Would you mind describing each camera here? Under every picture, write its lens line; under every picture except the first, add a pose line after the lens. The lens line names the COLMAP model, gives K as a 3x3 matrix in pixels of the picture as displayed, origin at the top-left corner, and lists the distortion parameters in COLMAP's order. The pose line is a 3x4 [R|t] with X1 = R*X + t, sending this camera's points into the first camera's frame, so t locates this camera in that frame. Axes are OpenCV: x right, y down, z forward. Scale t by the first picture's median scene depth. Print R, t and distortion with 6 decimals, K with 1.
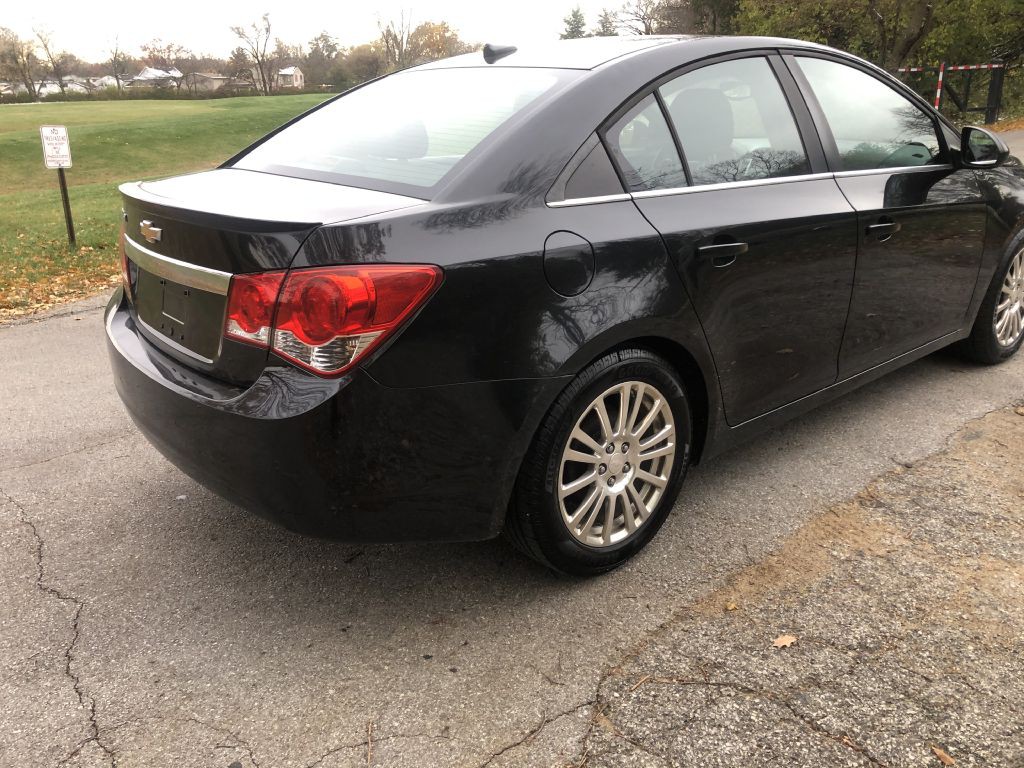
lens RADIAL K [[854.6, 0, 521.4], [0, 854.6, 383.4], [0, 0, 1]] dist [0.018032, 0.008130]
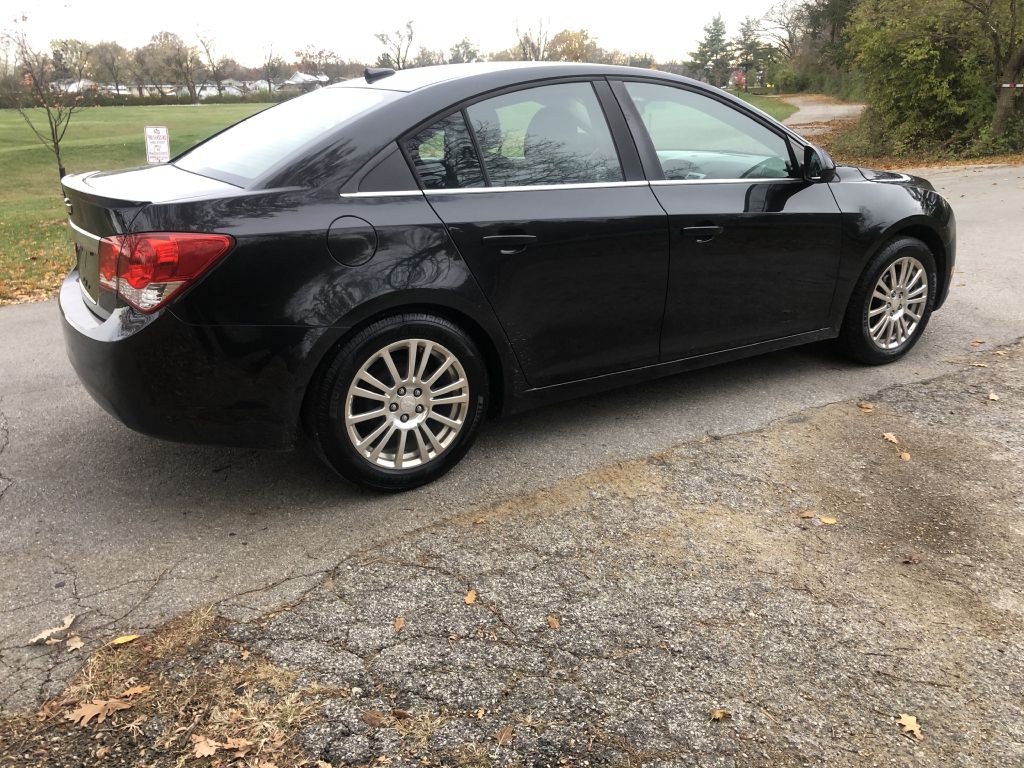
lens RADIAL K [[851.7, 0, 512.0], [0, 851.7, 384.0], [0, 0, 1]] dist [0.027927, -0.008146]
pose [[0.988654, 0.061770, -0.136924, 0.427931], [-0.062716, 0.998028, -0.002601, 0.056815], [0.136493, 0.011159, 0.990578, -0.221515]]
